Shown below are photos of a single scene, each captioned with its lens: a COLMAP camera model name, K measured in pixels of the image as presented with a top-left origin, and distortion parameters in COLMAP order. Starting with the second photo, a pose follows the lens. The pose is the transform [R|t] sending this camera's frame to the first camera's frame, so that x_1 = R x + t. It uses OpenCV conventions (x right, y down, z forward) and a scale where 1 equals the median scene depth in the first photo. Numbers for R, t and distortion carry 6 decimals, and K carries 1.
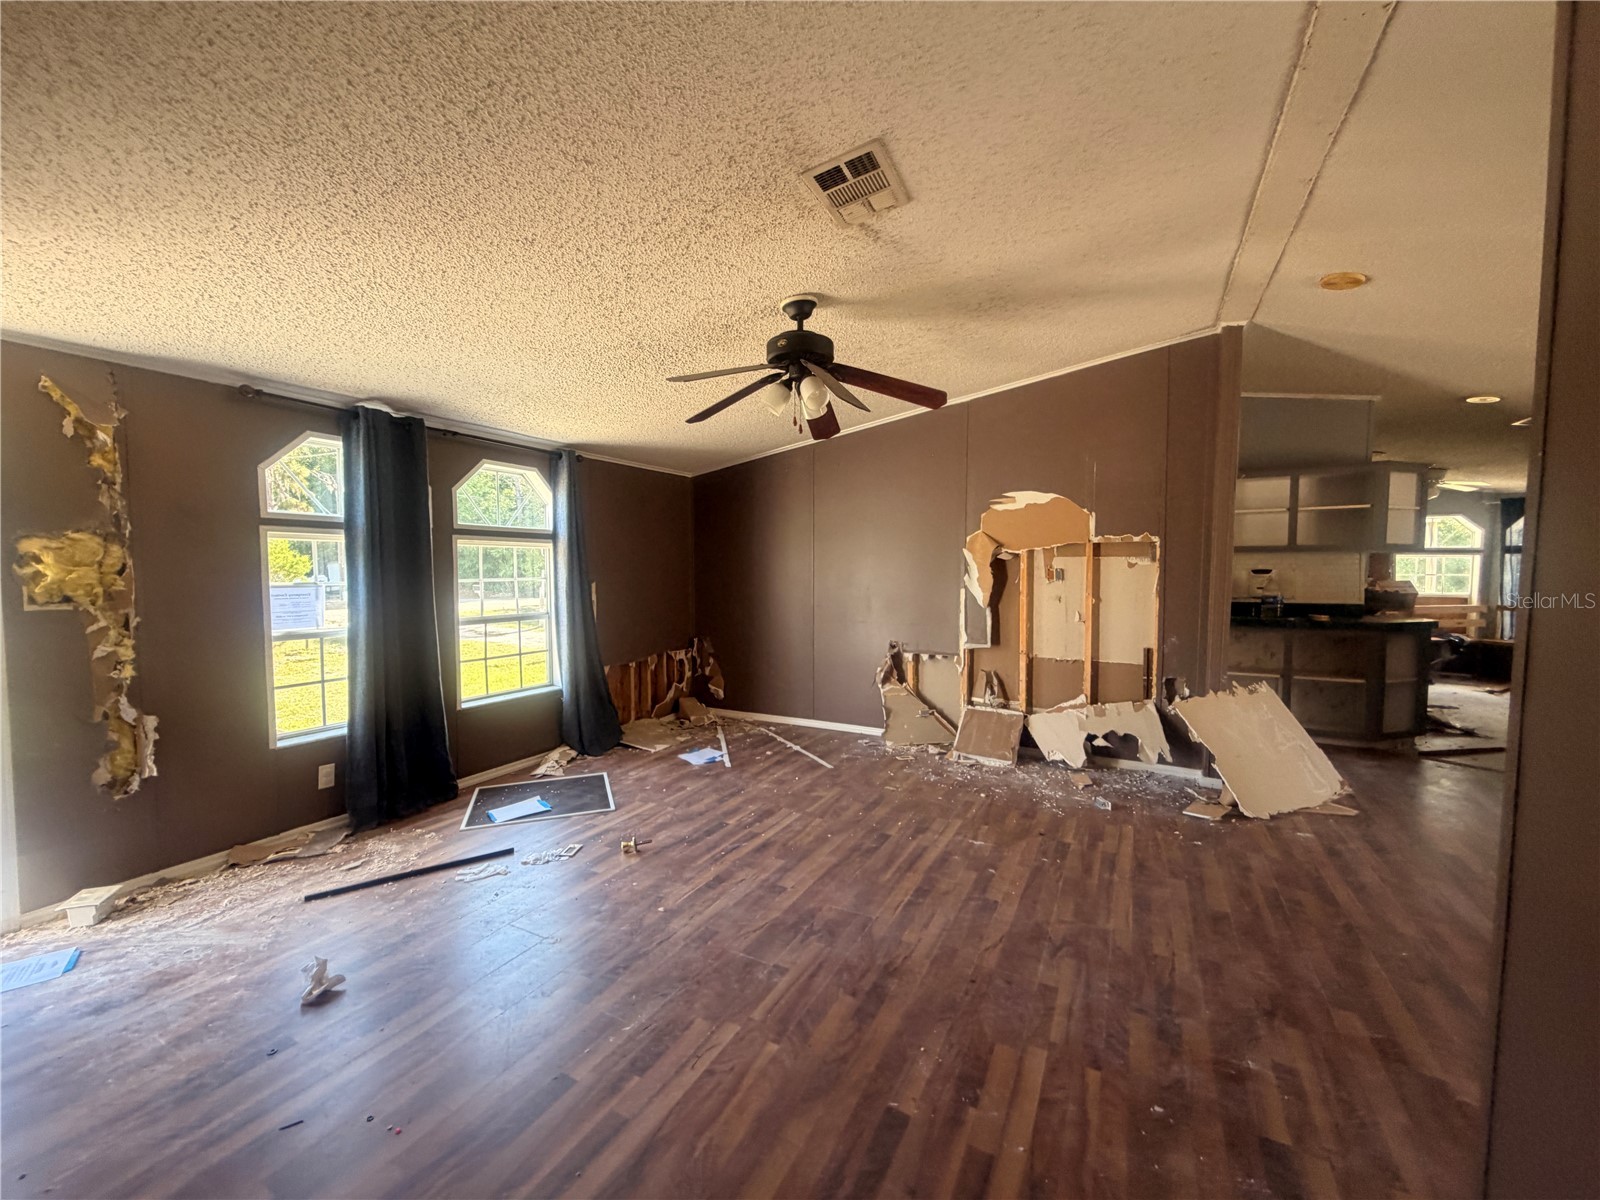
lens RADIAL K [[645.9, 0, 787.1], [0, 645.9, 603.2], [0, 0, 1]] dist [-0.001277, 0.000022]
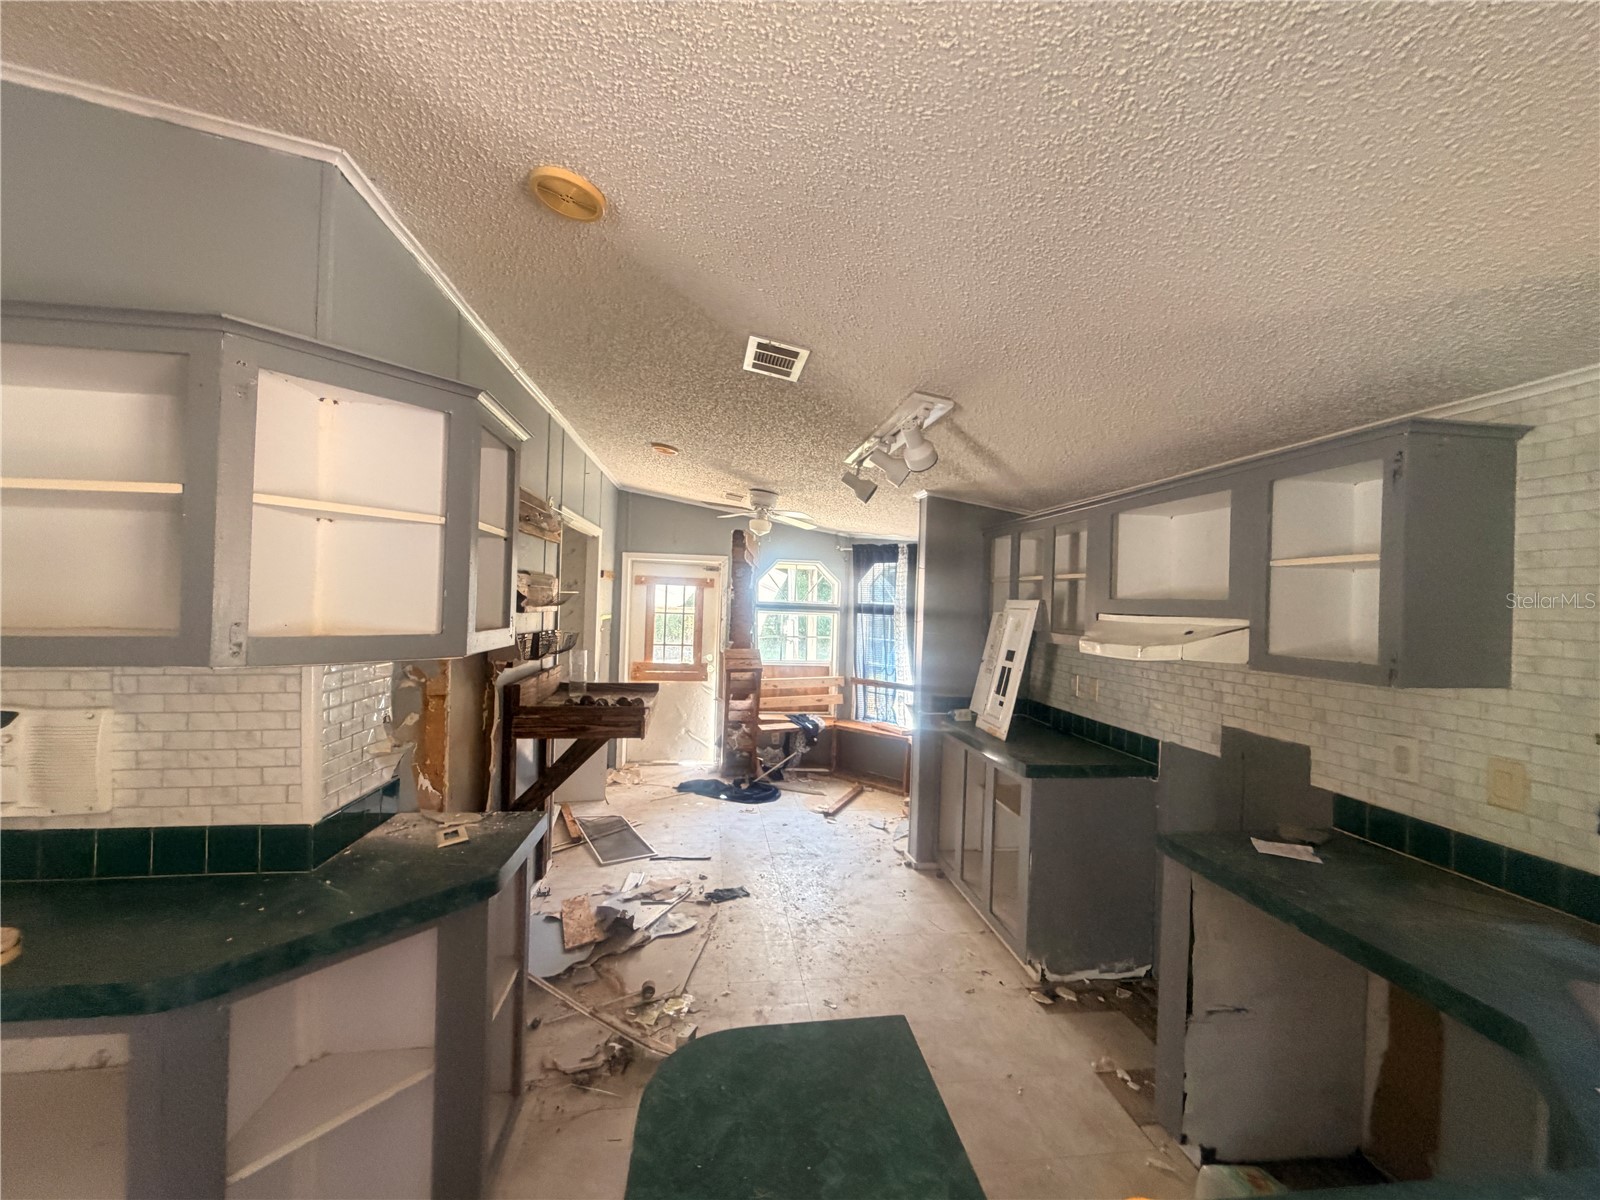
lens RADIAL K [[638.2, 0, 795.2], [0, 638.2, 601.0], [0, 0, 1]] dist [0.000231, 0.000324]
pose [[0.808970, 0.020862, 0.587480, 1.092241], [0.005909, 0.999031, -0.043614, -0.108064], [-0.587821, 0.038753, 0.808063, 0.754316]]
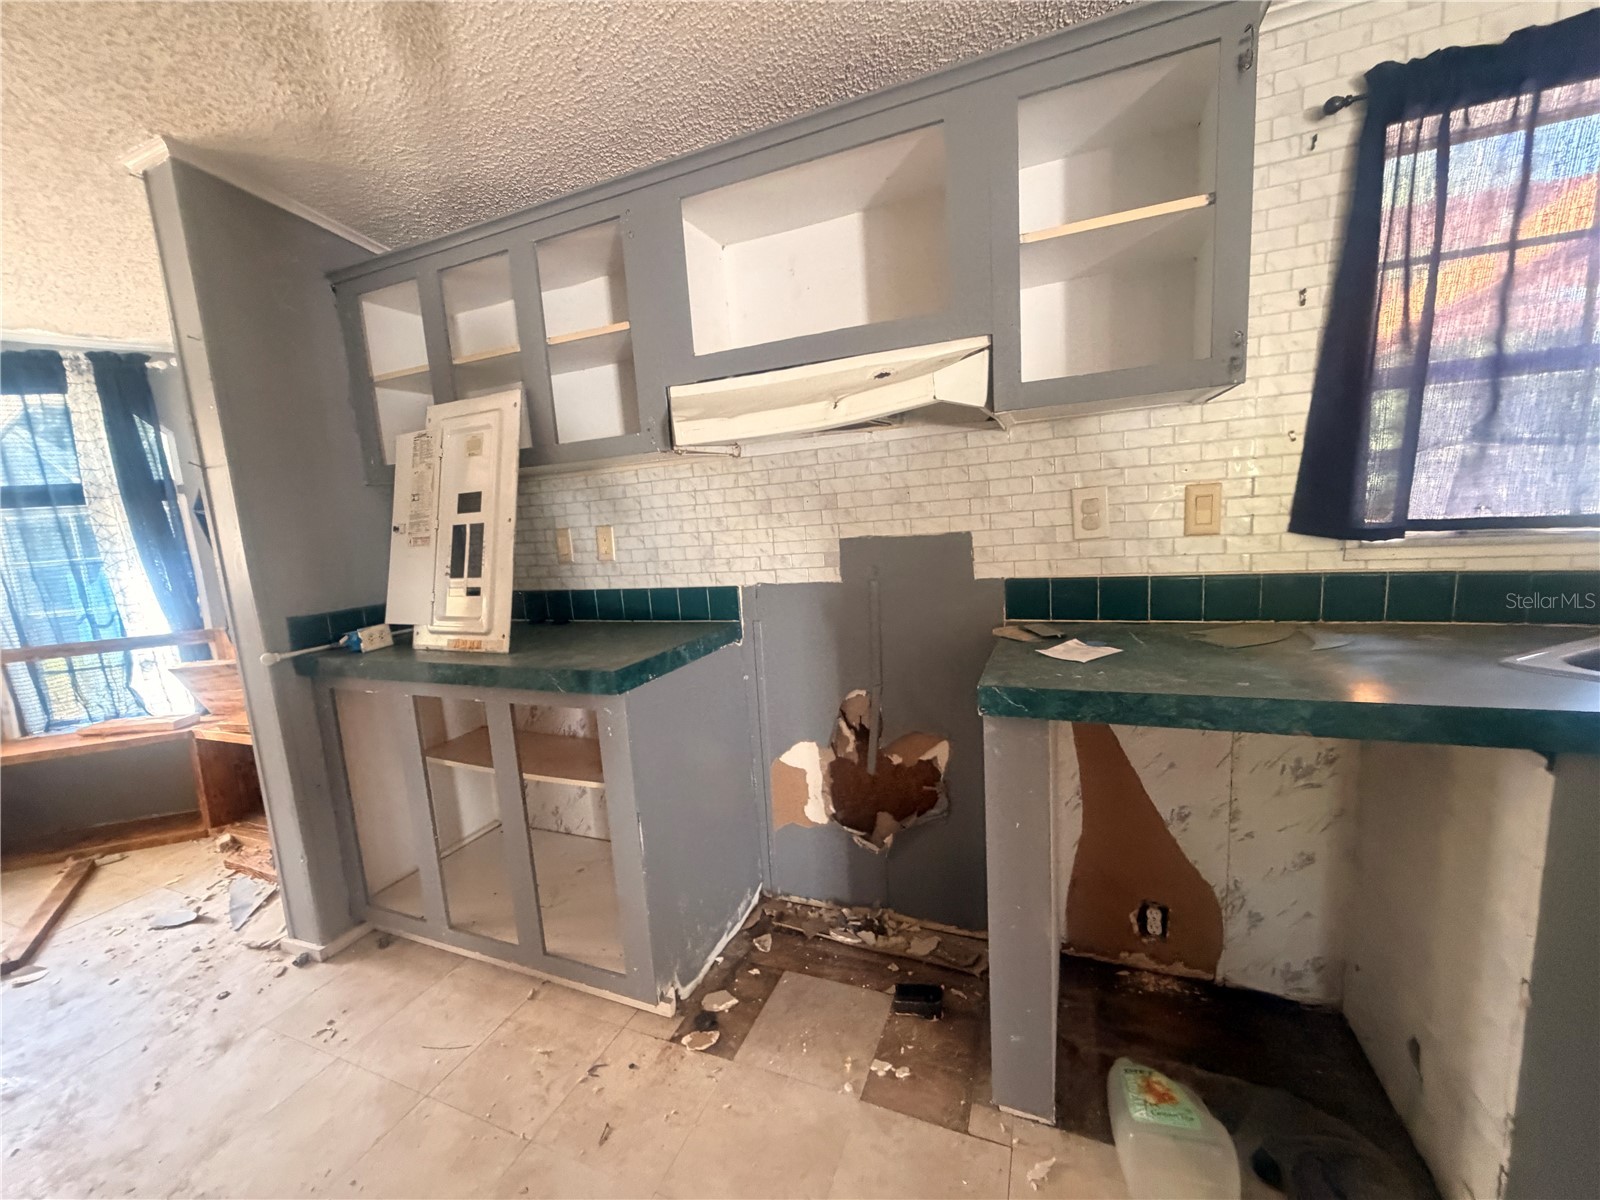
lens RADIAL K [[638.2, 0, 795.2], [0, 638.2, 601.0], [0, 0, 1]] dist [0.000231, 0.000324]
pose [[-0.096347, -0.139861, 0.985473, 1.333024], [0.123898, 0.980693, 0.151296, -0.043209], [-0.987606, 0.136675, -0.077158, 1.080729]]
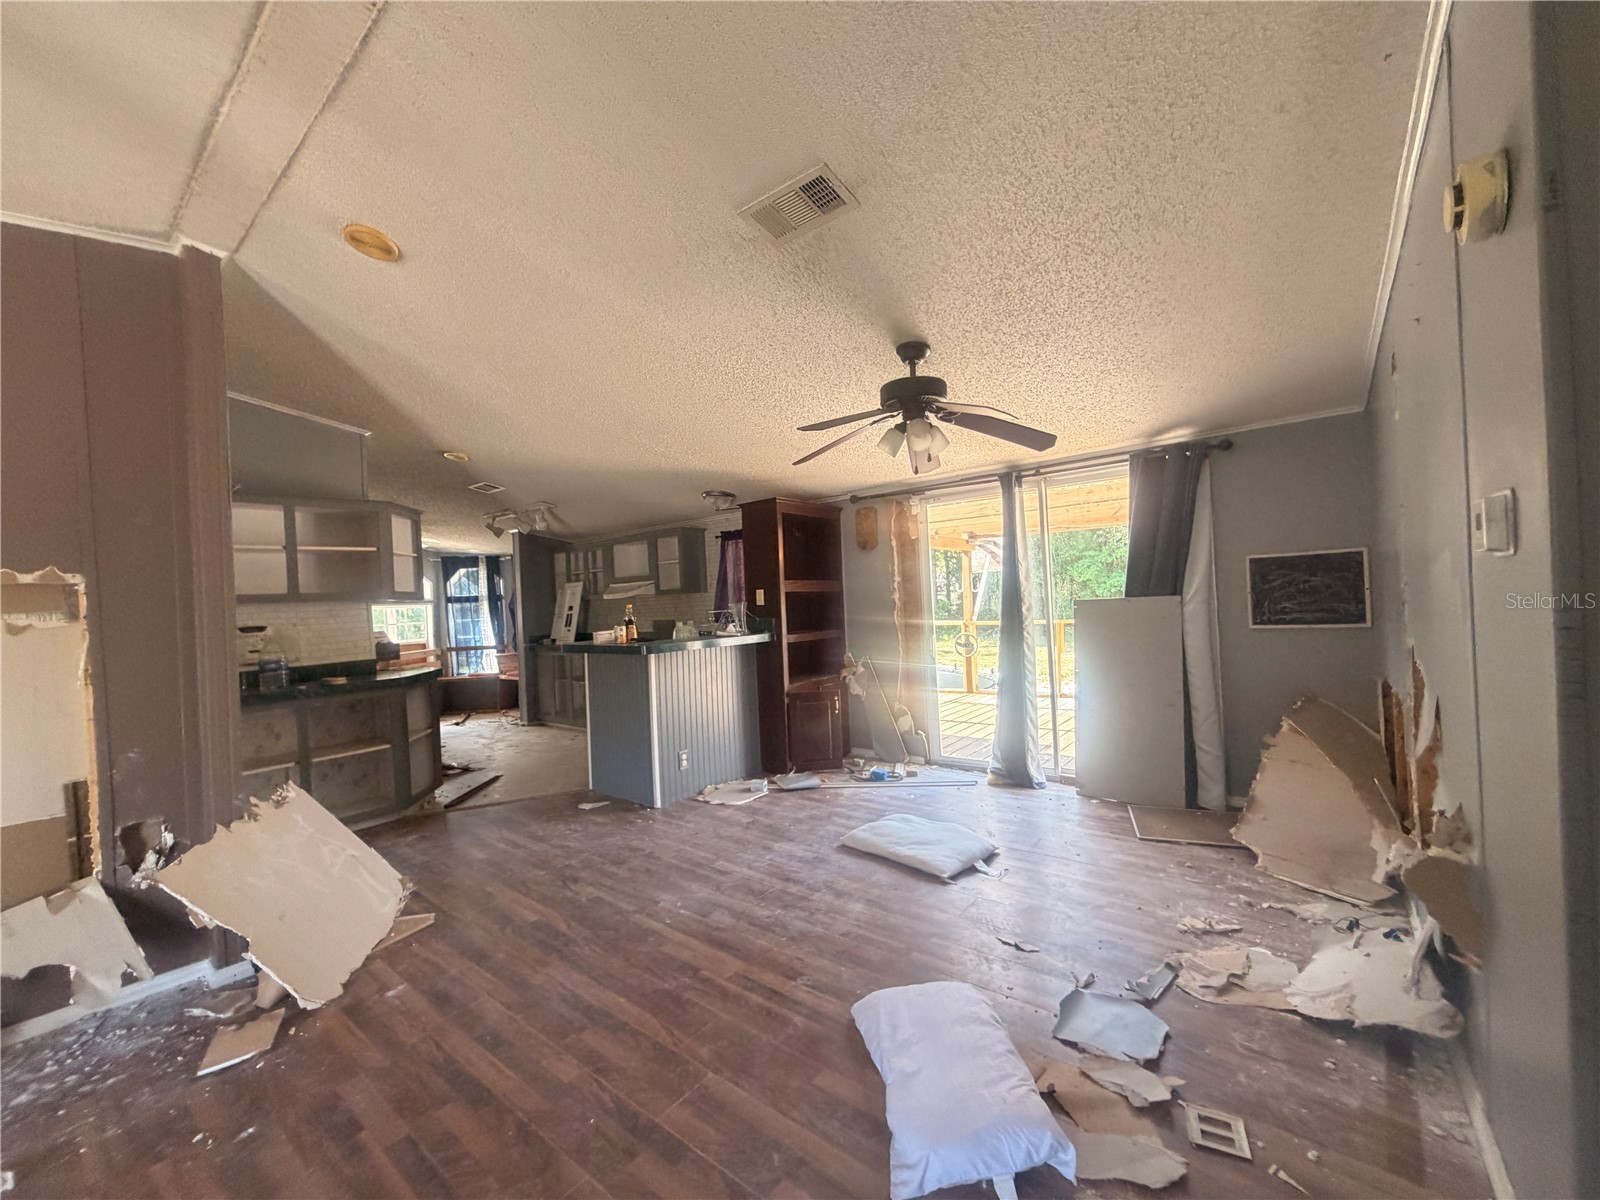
lens RADIAL K [[641.6, 0, 795.8], [0, 641.6, 600.7], [0, 0, 1]] dist [0.002005, 0.000281]
pose [[0.181827, -0.012172, 0.983255, 0.150977], [0.103340, 0.994623, -0.006797, -0.015363], [-0.977885, 0.102846, 0.182107, 0.314774]]
